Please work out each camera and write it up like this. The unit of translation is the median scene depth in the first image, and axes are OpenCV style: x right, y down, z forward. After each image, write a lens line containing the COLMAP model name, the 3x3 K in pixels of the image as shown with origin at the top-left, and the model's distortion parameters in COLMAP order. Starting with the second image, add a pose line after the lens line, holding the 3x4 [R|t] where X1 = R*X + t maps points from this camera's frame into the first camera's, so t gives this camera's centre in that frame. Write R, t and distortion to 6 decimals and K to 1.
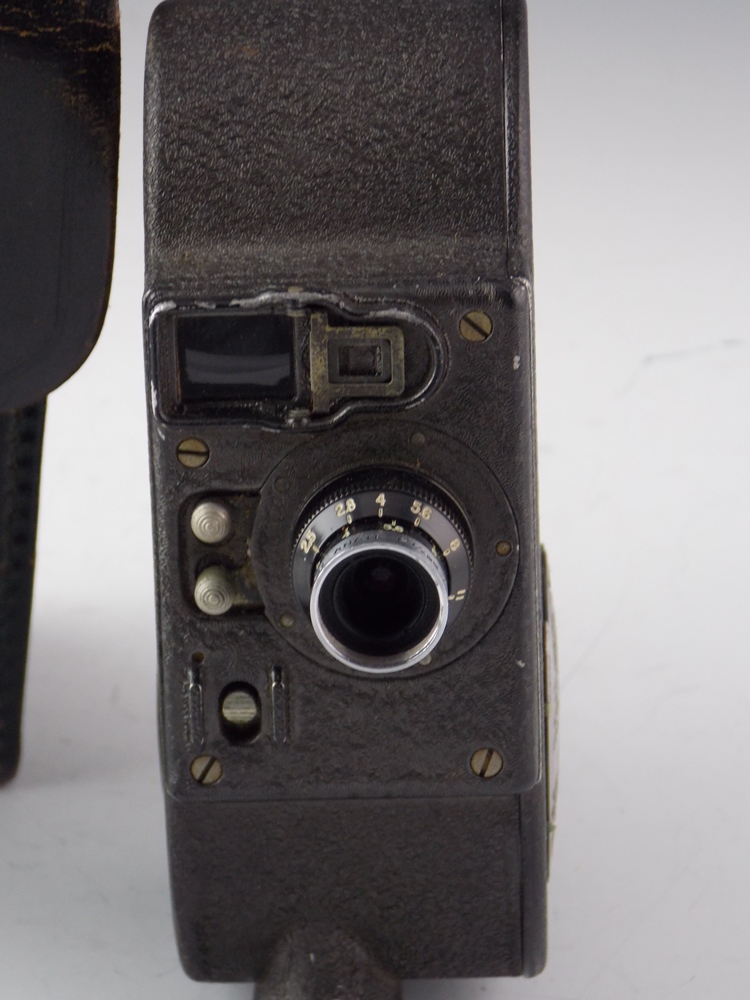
lens RADIAL K [[4938.7, 0, 375.0], [0, 4938.7, 500.0], [0, 0, 1]] dist [0.107842, 14.741657]
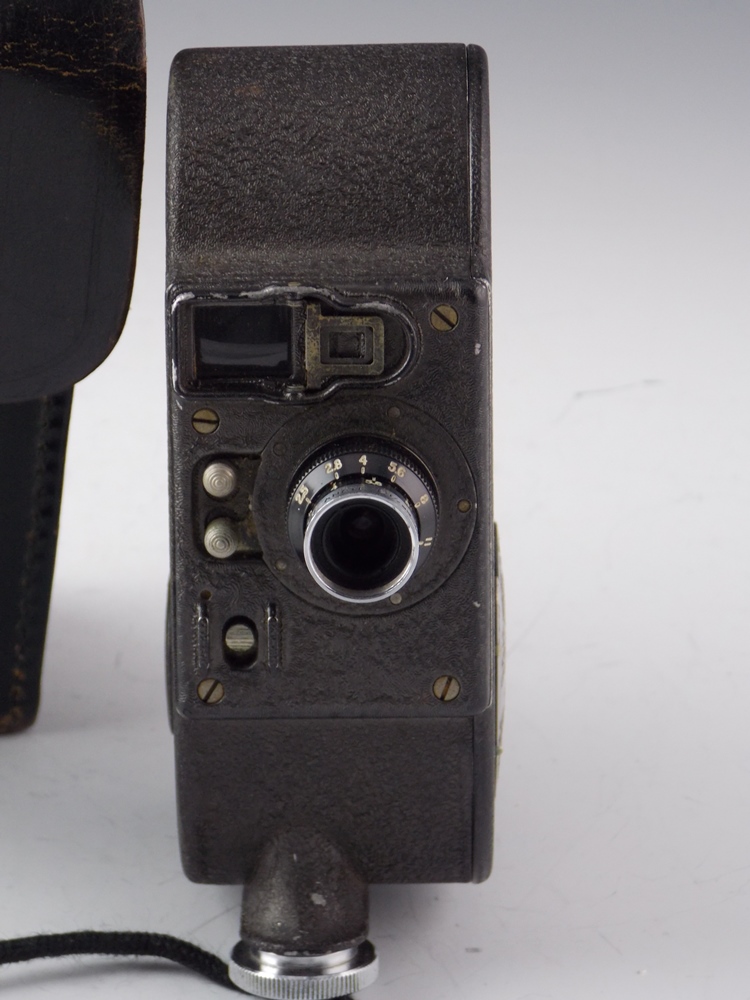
lens RADIAL K [[4938.7, 0, 375.0], [0, 4938.7, 500.0], [0, 0, 1]] dist [0.107842, 14.741657]
pose [[0.999685, 0.015470, 0.019747, -0.018897], [-0.014738, 0.999218, -0.036702, 0.051994], [-0.020300, 0.036400, 0.999131, -0.190774]]
